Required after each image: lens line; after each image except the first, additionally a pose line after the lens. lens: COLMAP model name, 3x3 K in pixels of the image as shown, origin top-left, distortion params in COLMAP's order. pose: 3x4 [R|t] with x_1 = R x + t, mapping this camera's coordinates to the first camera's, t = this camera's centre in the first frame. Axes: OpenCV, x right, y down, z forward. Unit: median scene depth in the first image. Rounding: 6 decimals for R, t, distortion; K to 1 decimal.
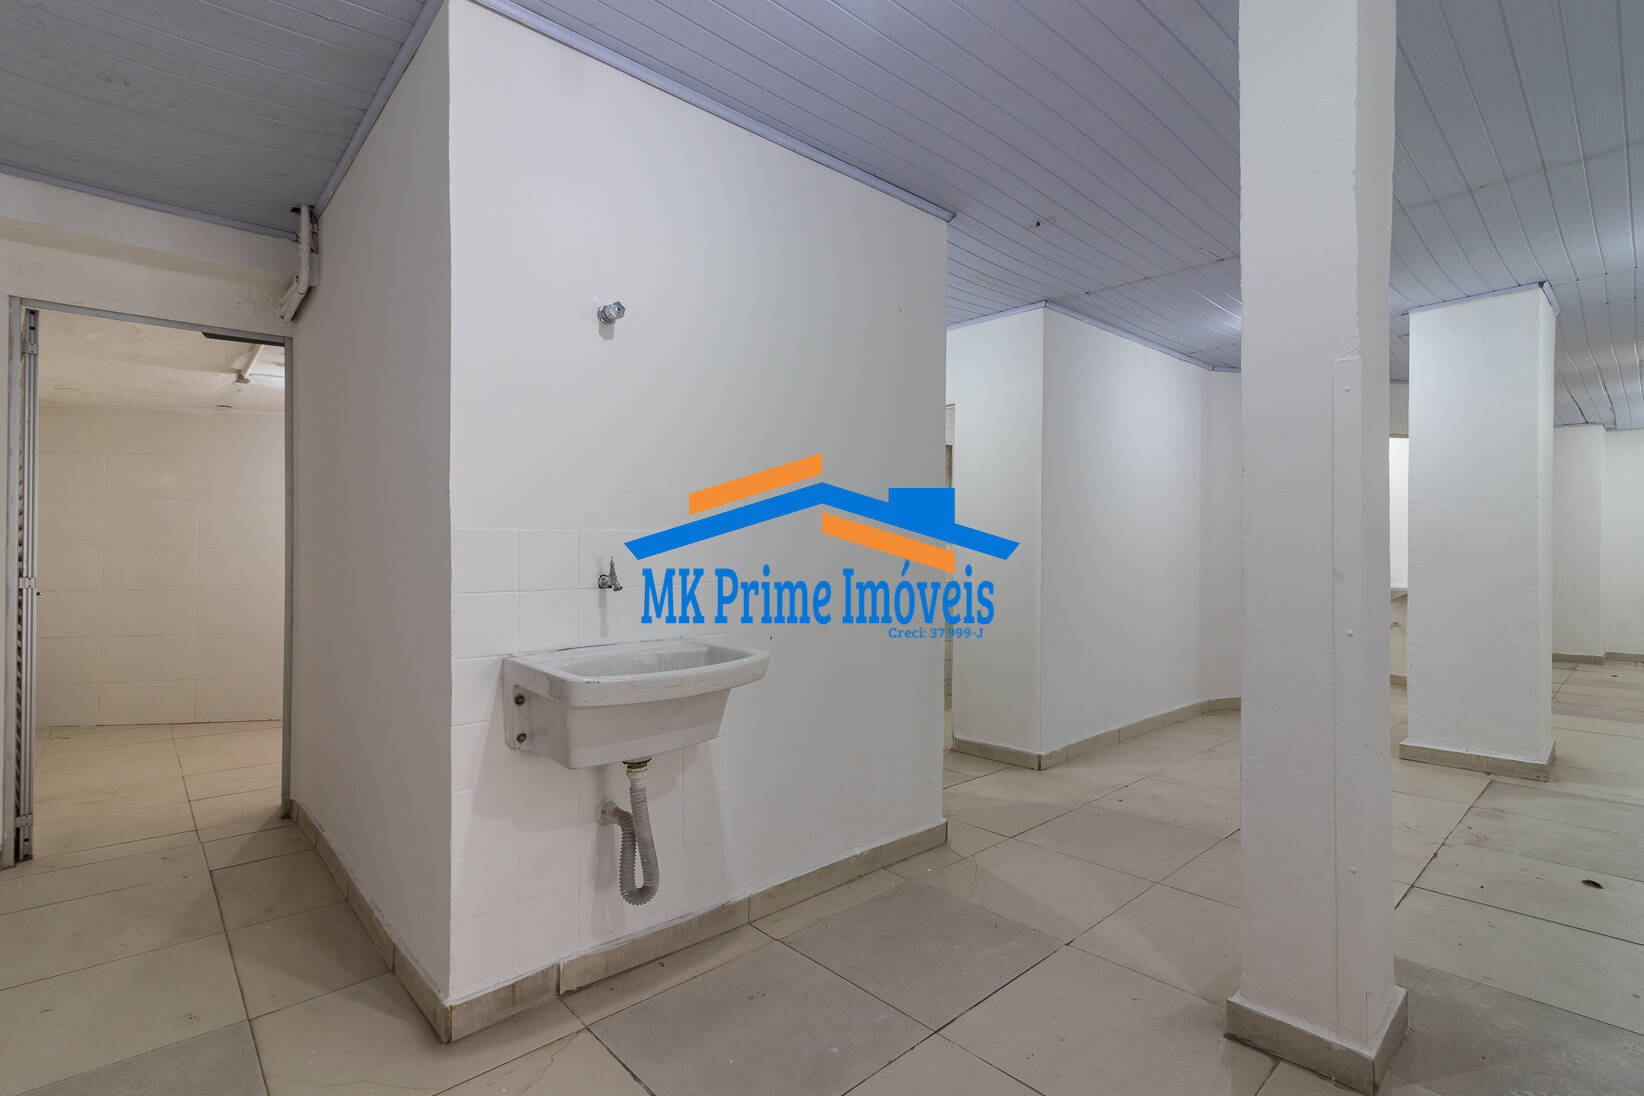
lens RADIAL K [[761.4, 0, 823.3], [0, 761.4, 555.7], [0, 0, 1]] dist [0.001669, 0.000447]
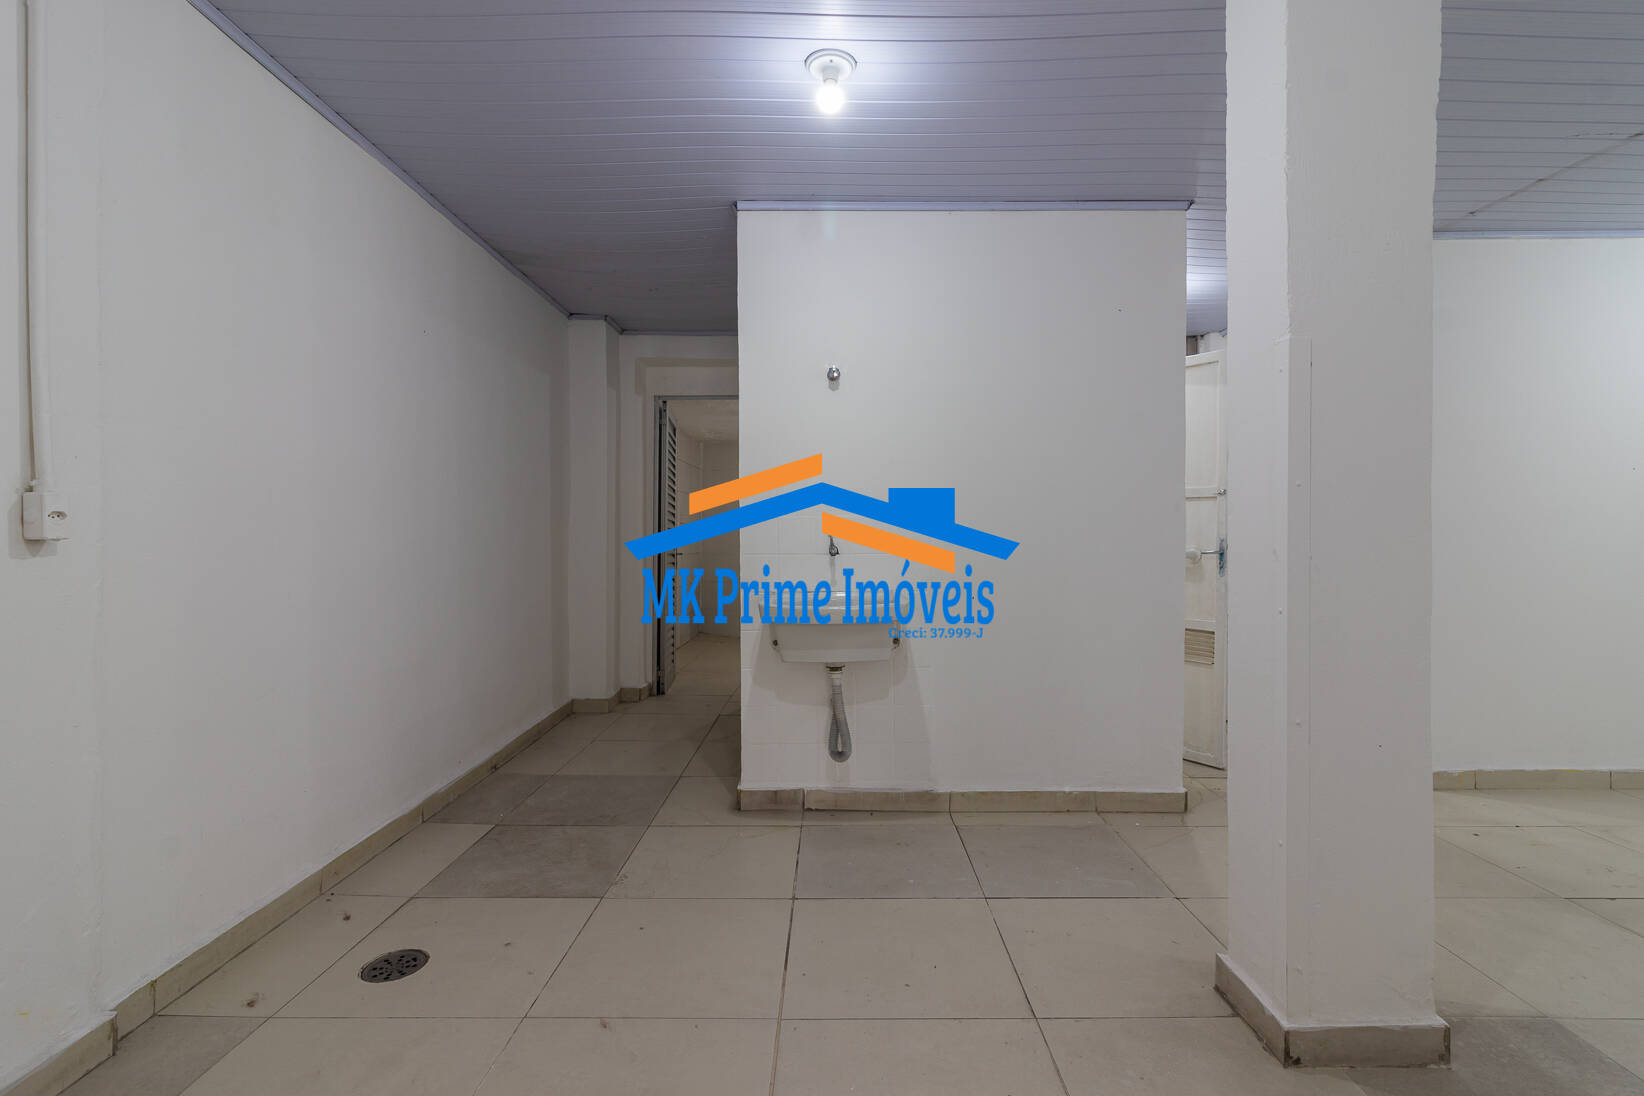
lens RADIAL K [[761.4, 0, 830.0], [0, 761.4, 538.0], [0, 0, 1]] dist [0.001669, 0.000447]
pose [[0.730427, 0.006669, -0.682958, 0.727298], [-0.004024, 0.999977, 0.005461, 0.002715], [0.682979, -0.001240, 0.730437, -0.115476]]
